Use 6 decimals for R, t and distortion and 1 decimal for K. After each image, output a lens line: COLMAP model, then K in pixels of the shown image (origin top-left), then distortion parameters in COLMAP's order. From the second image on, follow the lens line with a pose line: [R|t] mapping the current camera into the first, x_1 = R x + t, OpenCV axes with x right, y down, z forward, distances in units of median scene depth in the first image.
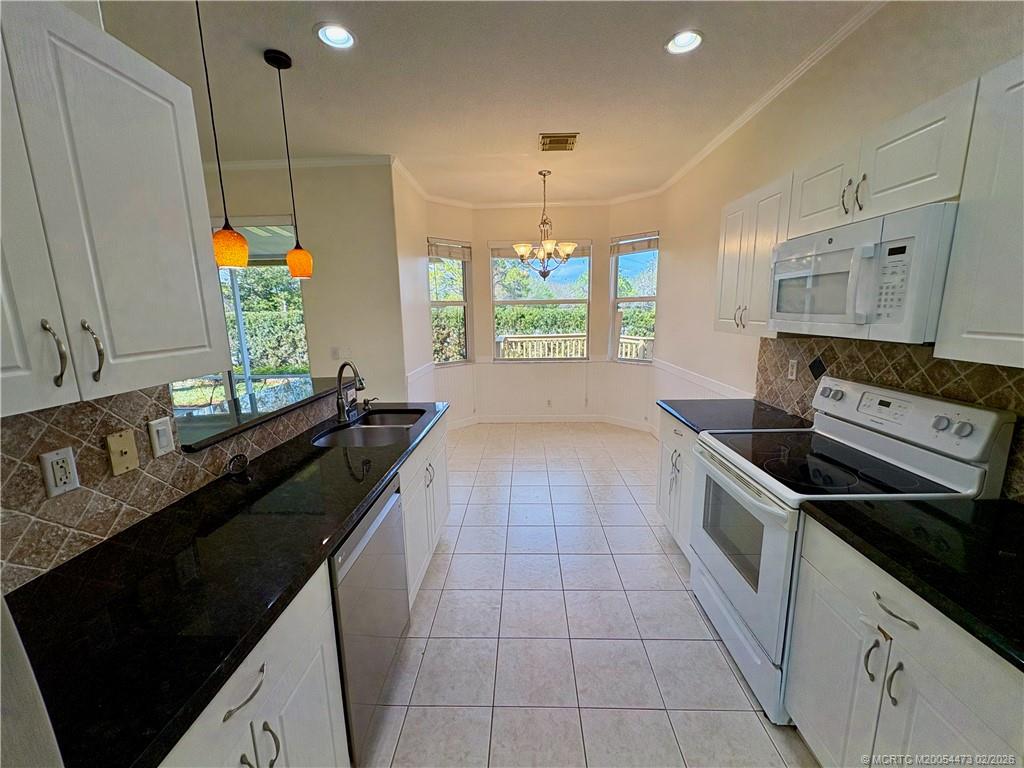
lens RADIAL K [[402.2, 0, 515.0], [0, 402.2, 385.2], [0, 0, 1]] dist [-0.007532, 0.000160]
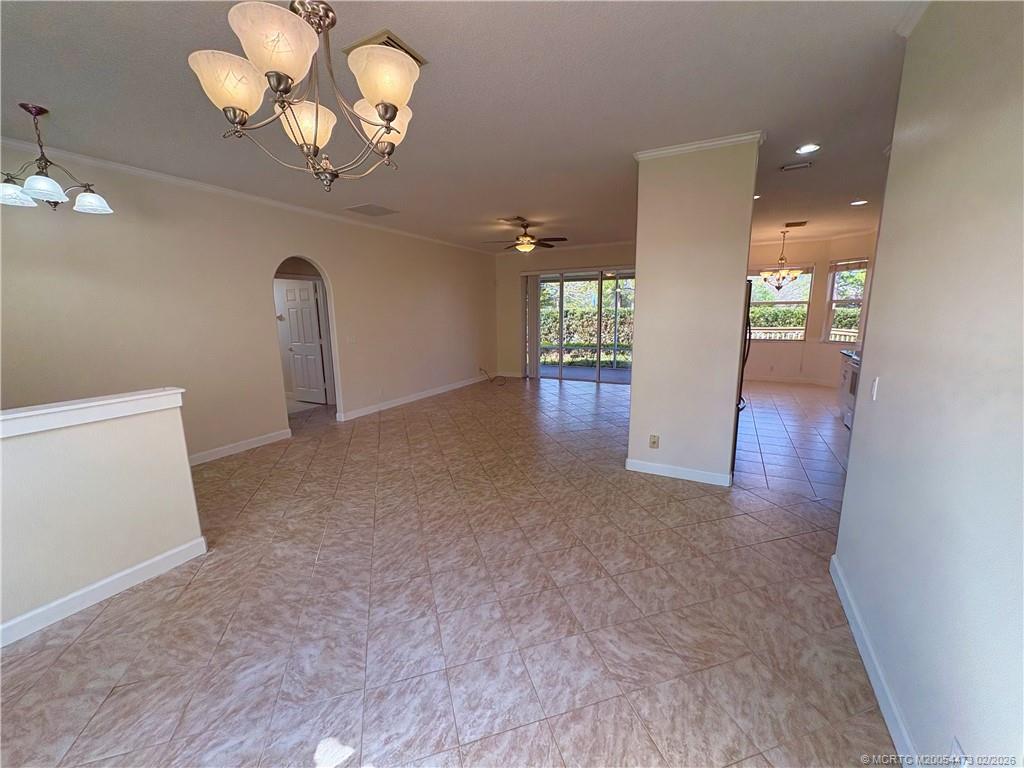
lens RADIAL K [[402.2, 0, 513.6], [0, 402.2, 384.2], [0, 0, 1]] dist [-0.007532, 0.000160]
pose [[0.895088, 0.084346, -0.437838, -0.130965], [-0.083817, 0.996269, 0.020573, 0.165082], [0.437940, 0.018284, 0.898818, -0.868253]]
